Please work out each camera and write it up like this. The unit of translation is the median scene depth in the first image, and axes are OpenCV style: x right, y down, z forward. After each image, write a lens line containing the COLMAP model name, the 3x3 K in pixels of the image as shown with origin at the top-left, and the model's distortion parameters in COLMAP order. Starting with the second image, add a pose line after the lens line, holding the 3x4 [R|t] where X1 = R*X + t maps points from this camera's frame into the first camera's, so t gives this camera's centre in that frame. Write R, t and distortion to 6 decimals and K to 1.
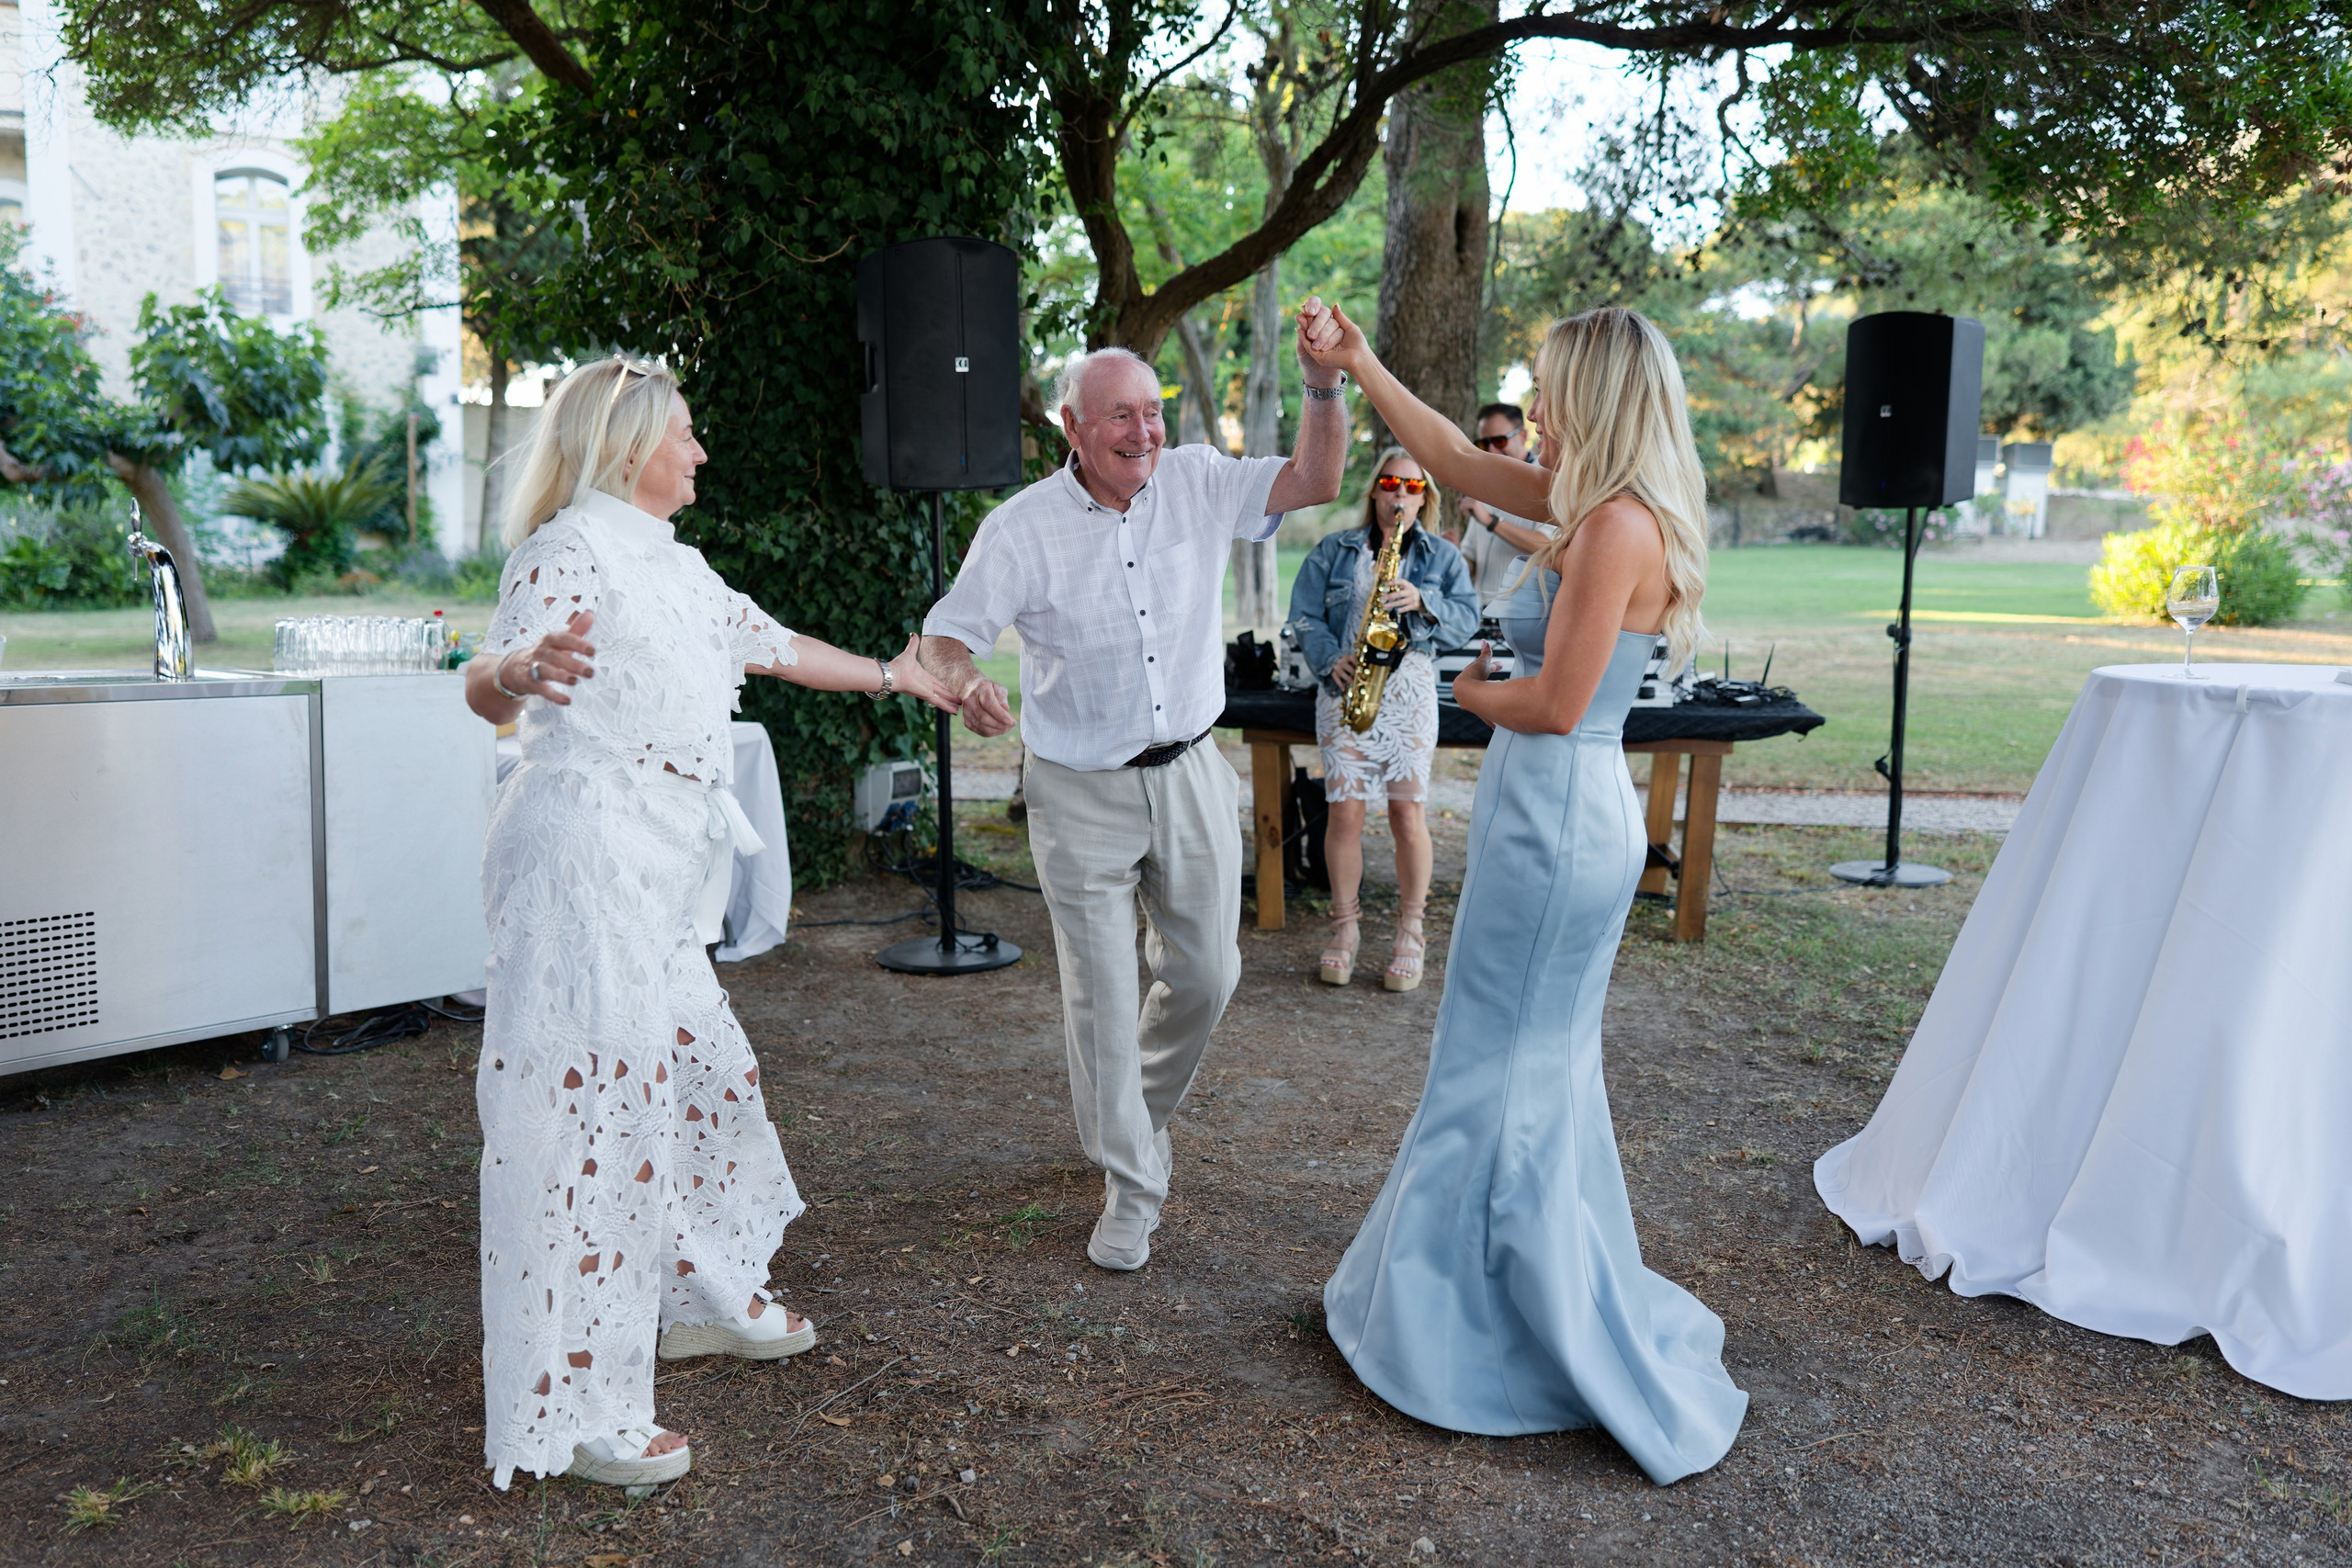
lens RADIAL K [[1911.1, 0, 1100.5], [0, 1911.1, 780.7], [0, 0, 1]] dist [0.002083, 0.011136]
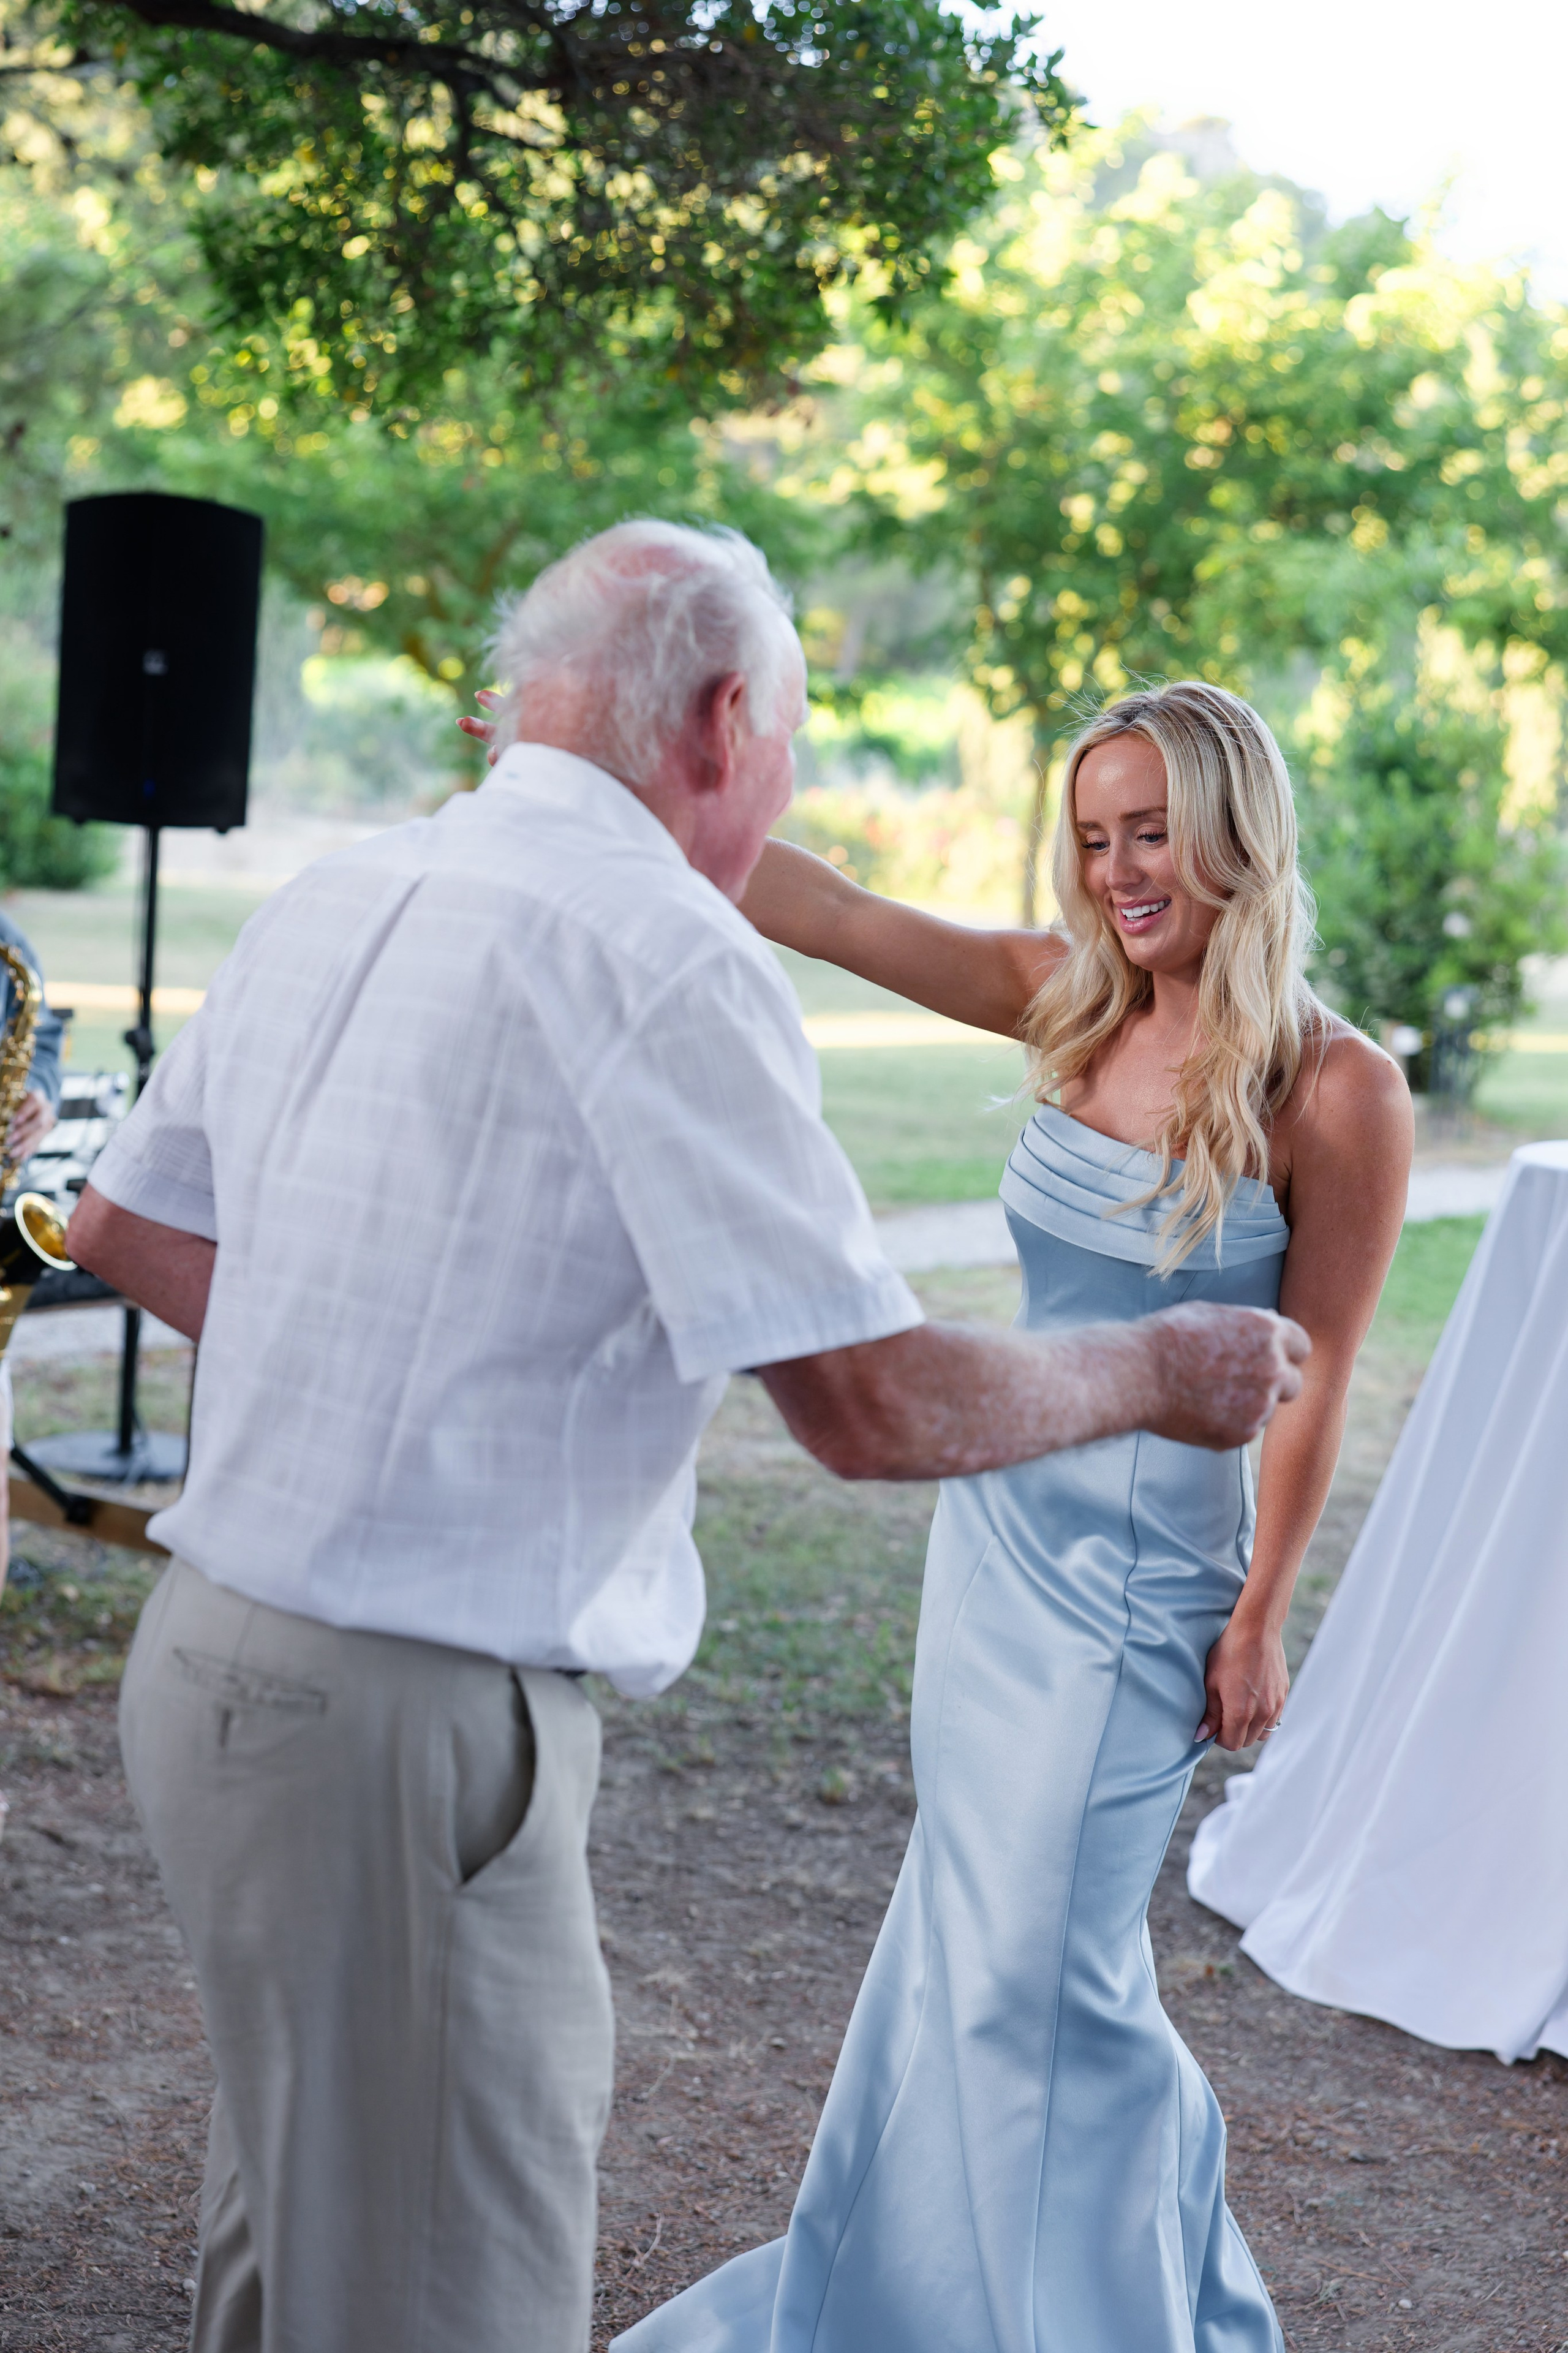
lens RADIAL K [[3466.6, 0, 779.2], [0, 3466.6, 1134.8], [0, 0, 1]] dist [0.069980, 0.000000]
pose [[0.509262, -0.055225, 0.858838, -0.222672], [0.064635, 0.997575, 0.025819, -0.036532], [-0.858181, 0.042362, 0.511596, 0.170506]]
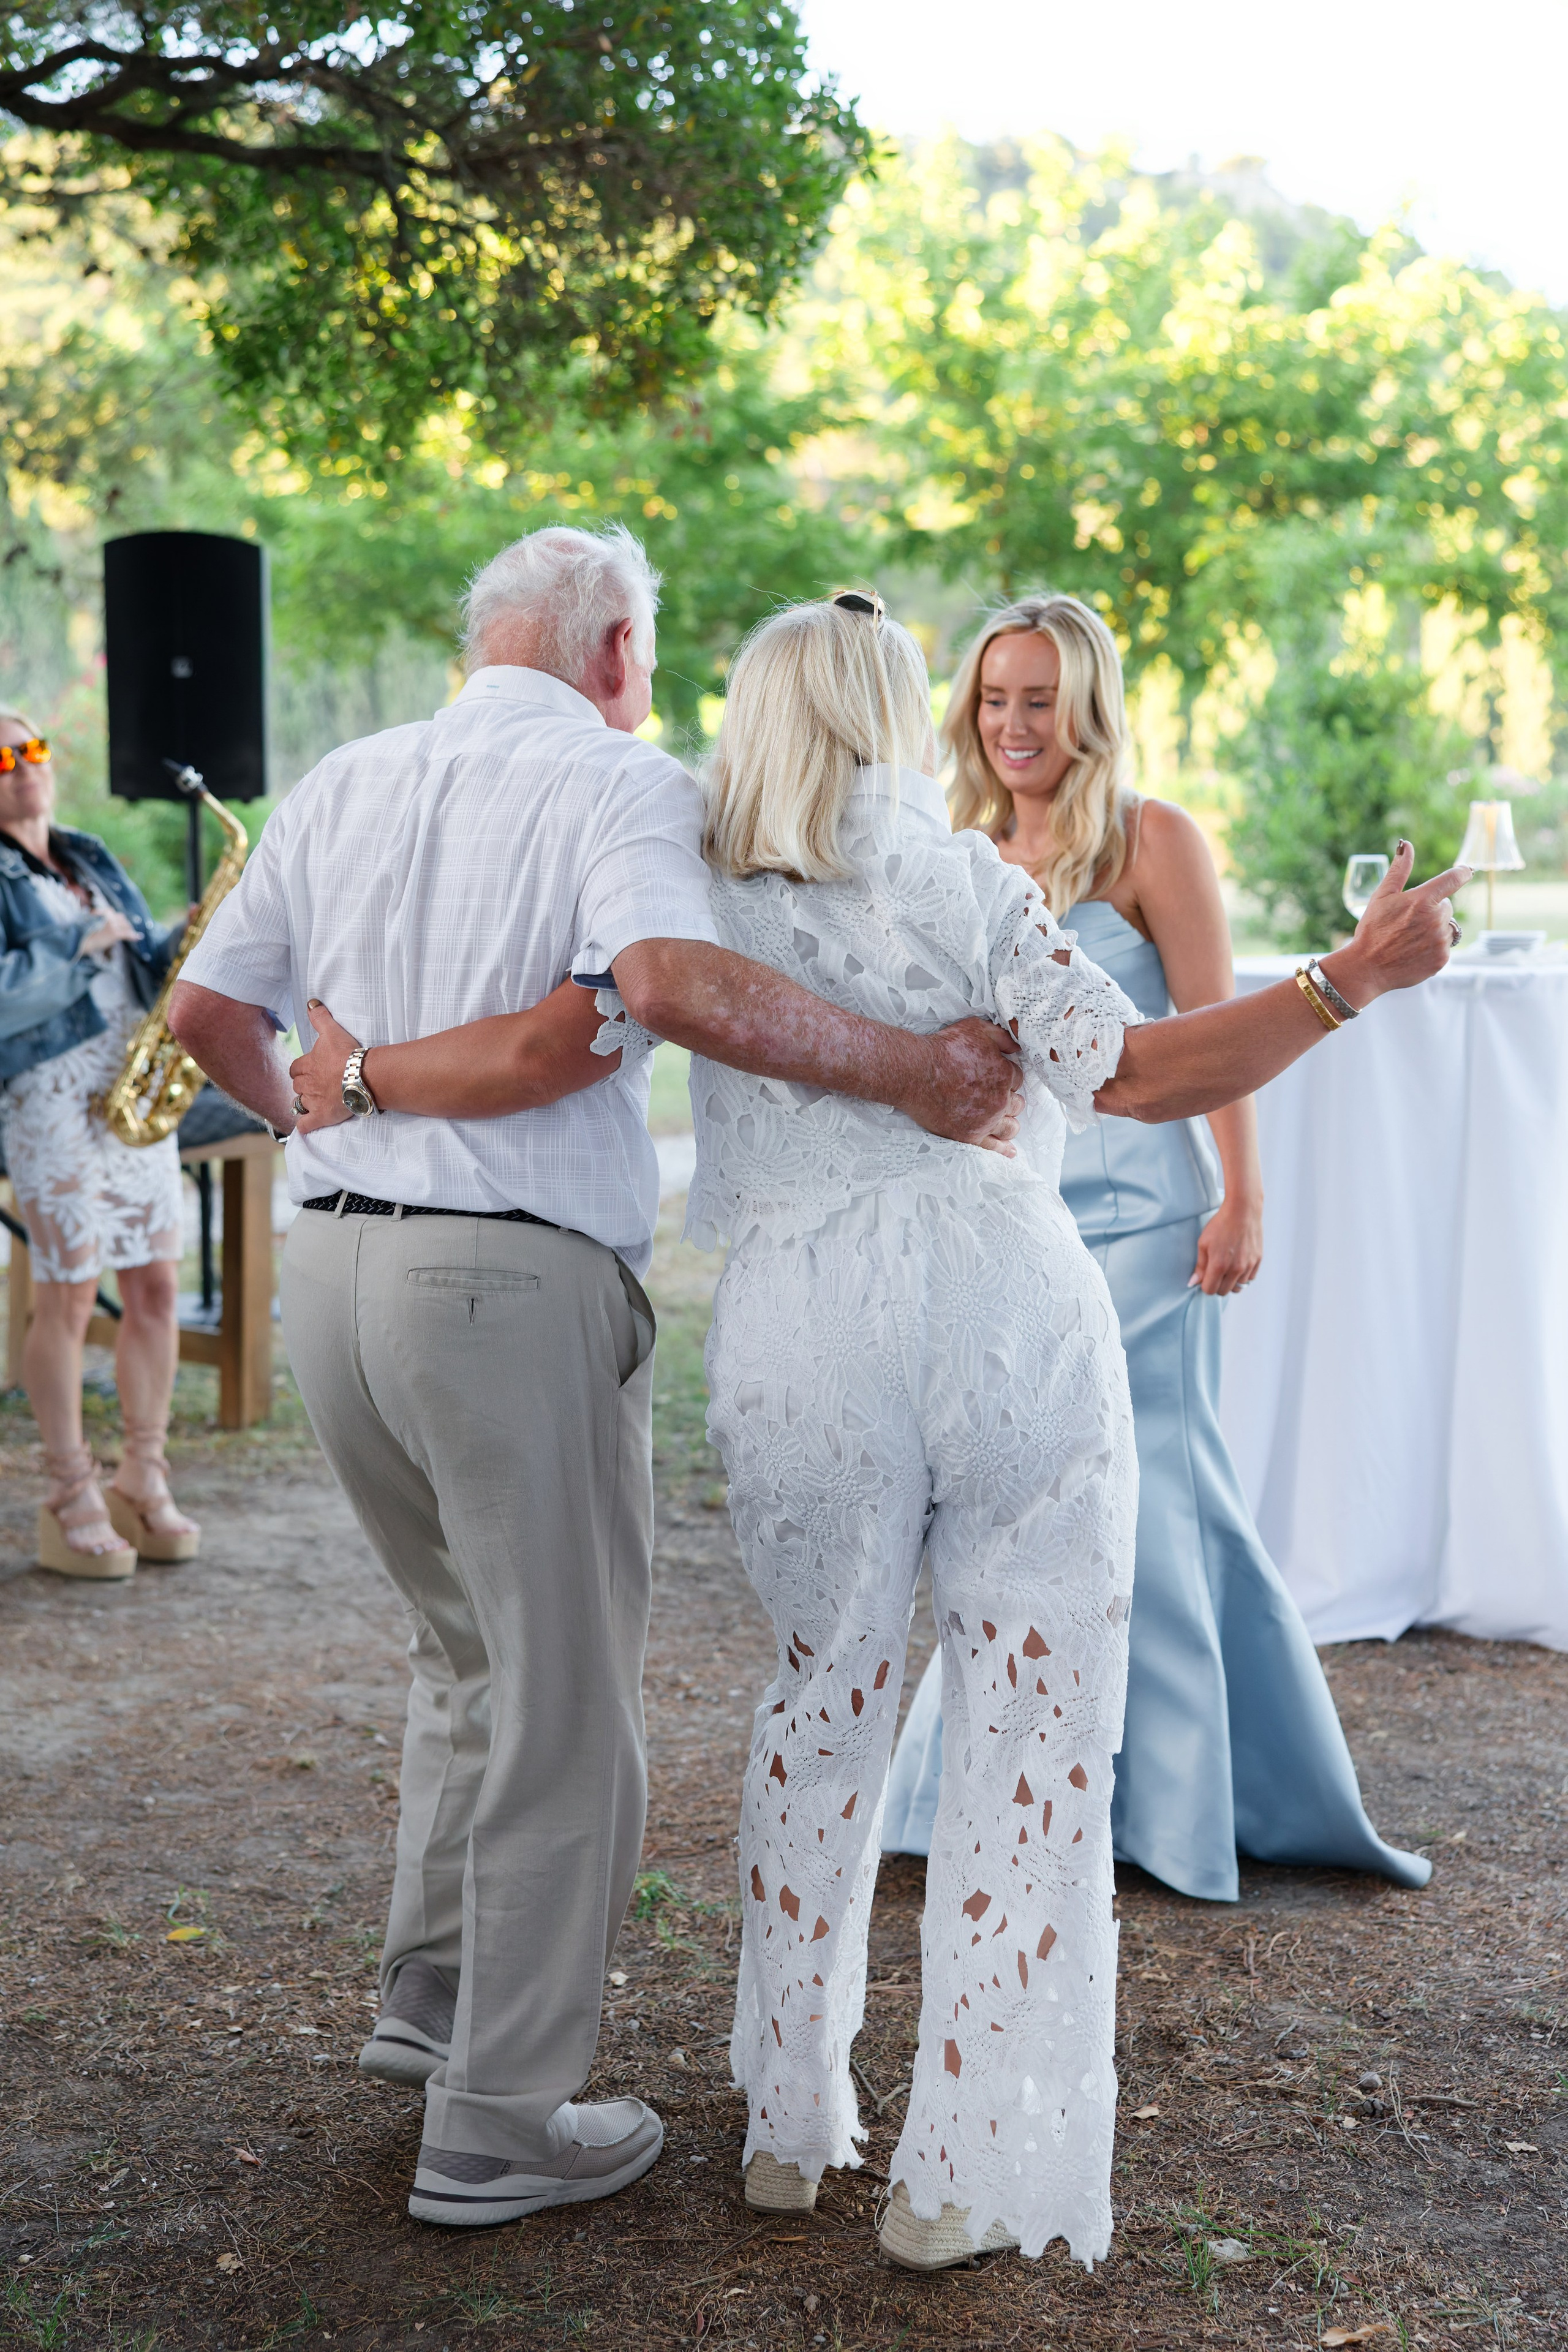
lens RADIAL K [[3075.5, 0, 790.6], [0, 3075.5, 1183.5], [0, 0, 1]] dist [0.079461, 0.000000]
pose [[0.538496, -0.108710, 0.835586, -0.252556], [0.124462, 0.991027, 0.048723, -0.016487], [-0.833386, 0.077762, 0.547194, 0.105572]]
